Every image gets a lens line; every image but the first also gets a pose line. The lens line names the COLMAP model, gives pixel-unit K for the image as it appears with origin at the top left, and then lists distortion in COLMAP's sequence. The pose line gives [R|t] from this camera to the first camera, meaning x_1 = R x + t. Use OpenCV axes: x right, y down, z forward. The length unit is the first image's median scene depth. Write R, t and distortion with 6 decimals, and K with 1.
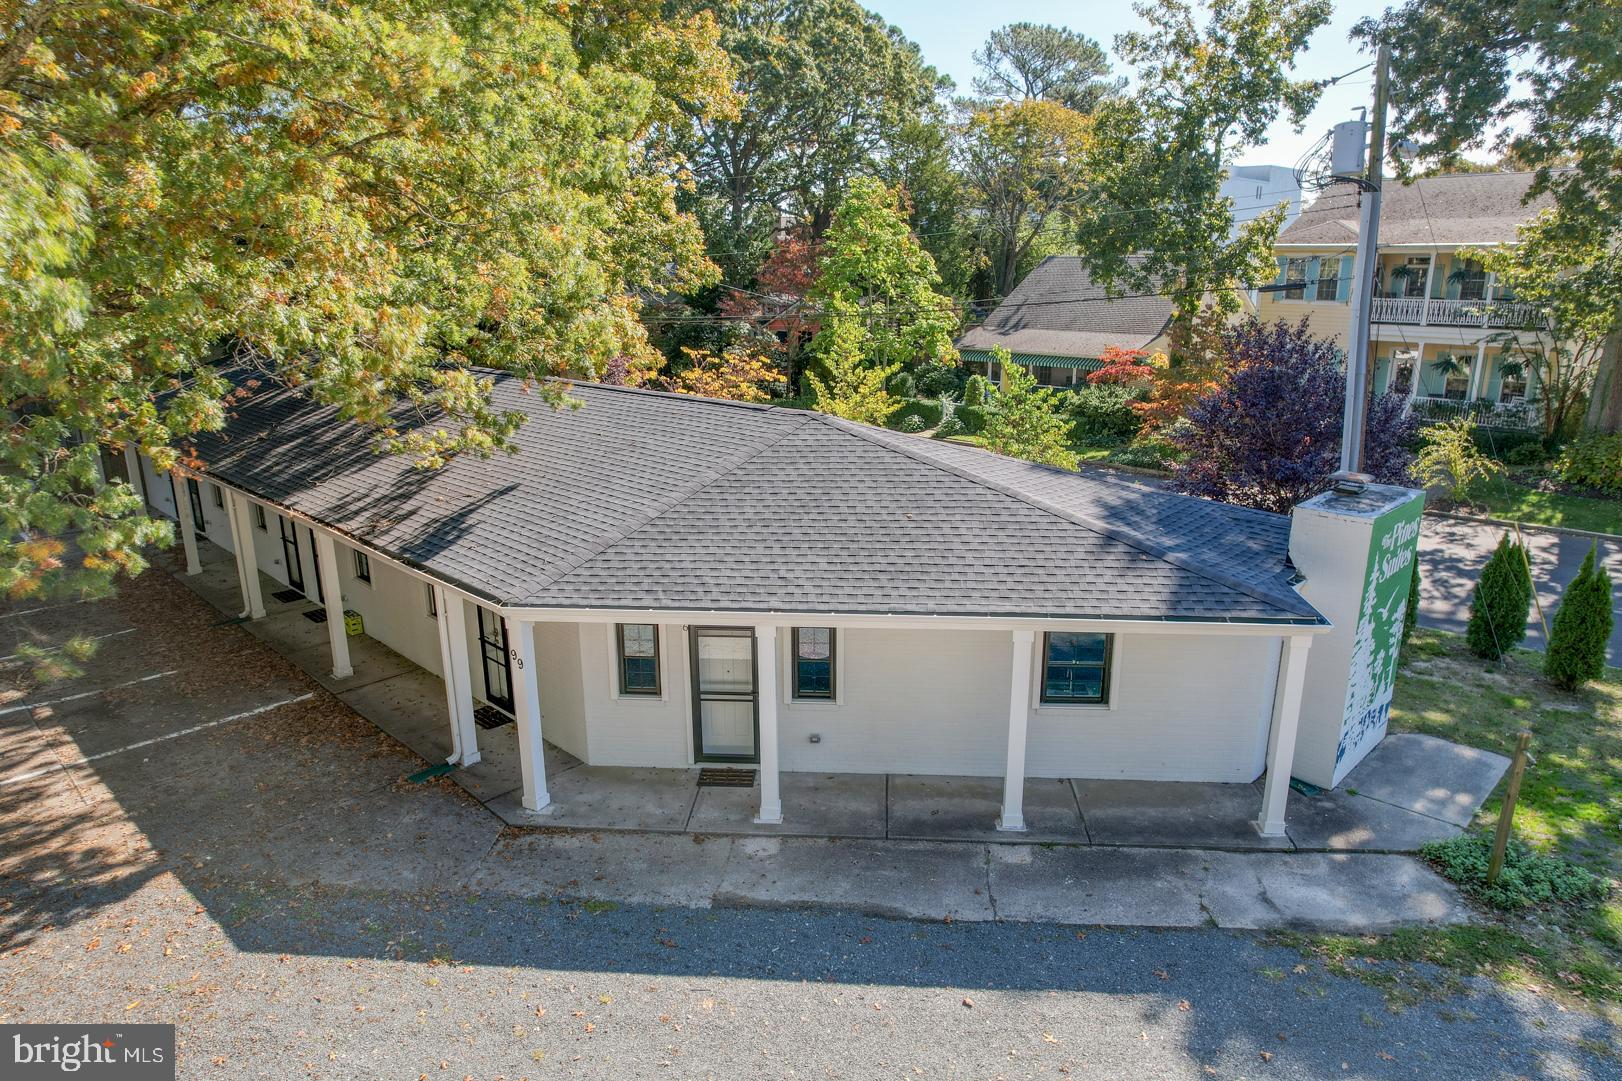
lens RADIAL K [[1034.5, 0, 812.0], [0, 1034.5, 552.0], [0, 0, 1]] dist [-0.064178, 0.050810]
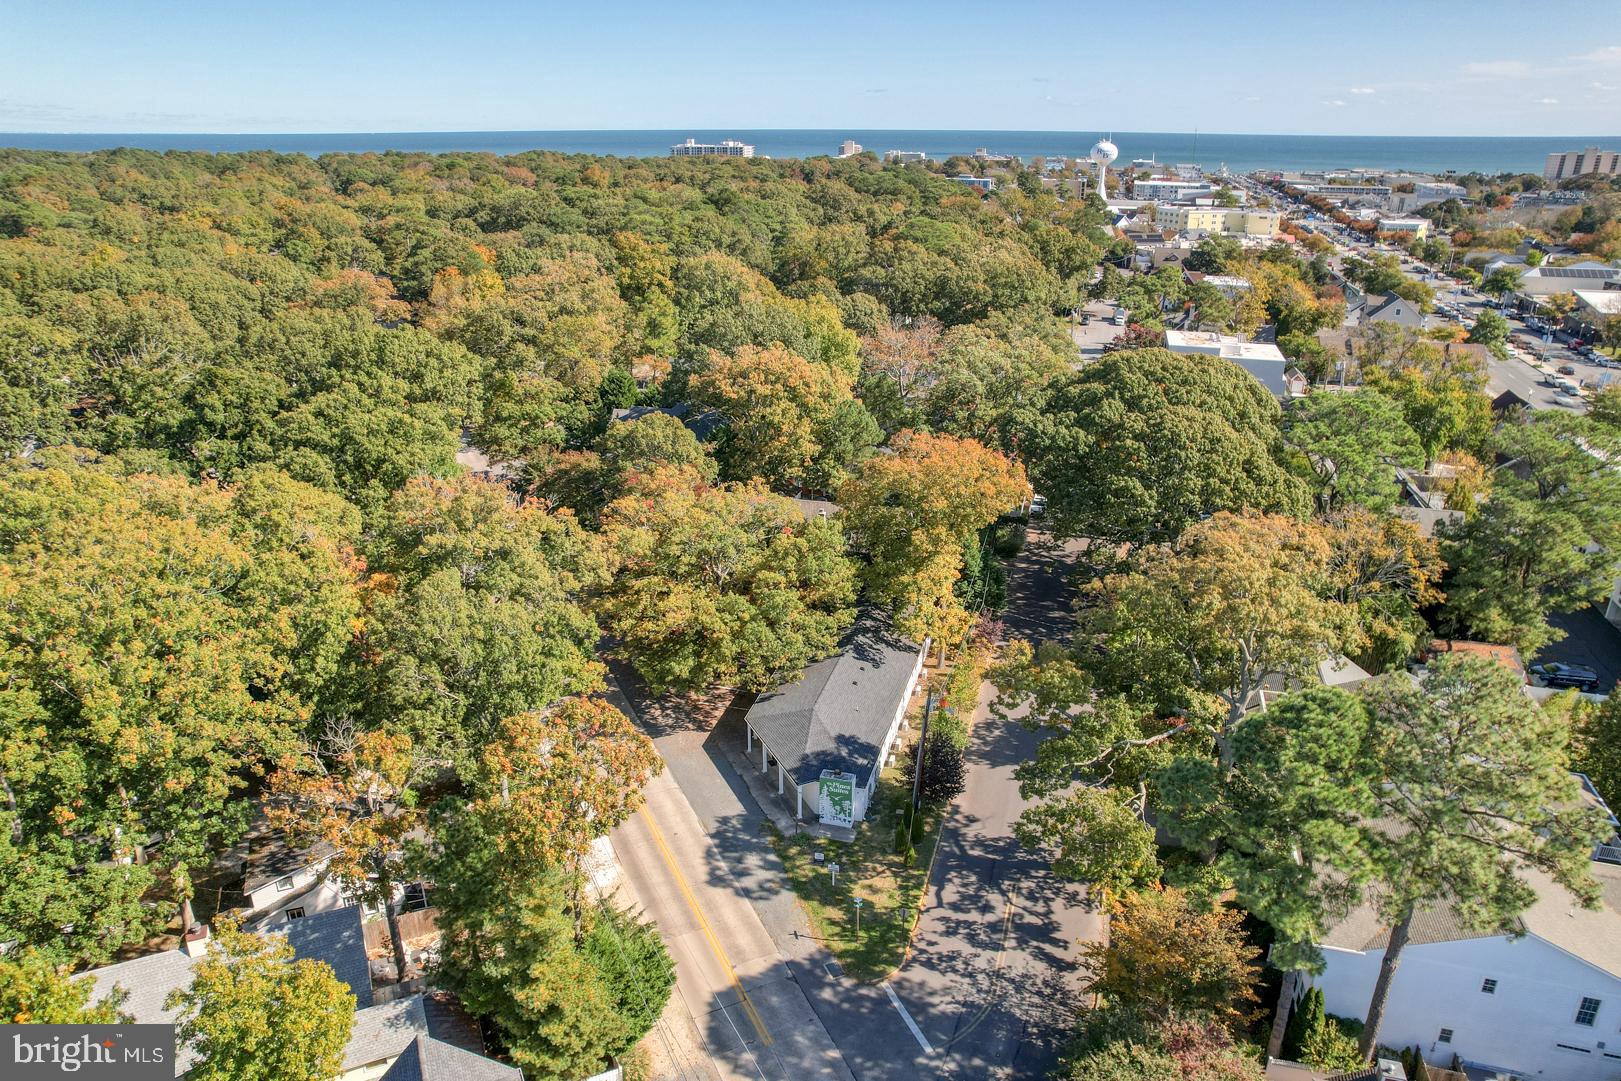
lens RADIAL K [[1072.1, 0, 818.6], [0, 1072.1, 534.8], [0, 0, 1]] dist [-0.026366, 0.003510]
pose [[0.493964, 0.321718, -0.807773, 4.612050], [-0.250424, 0.942302, 0.222161, -2.447826], [0.832639, 0.092546, 0.546029, -2.199255]]
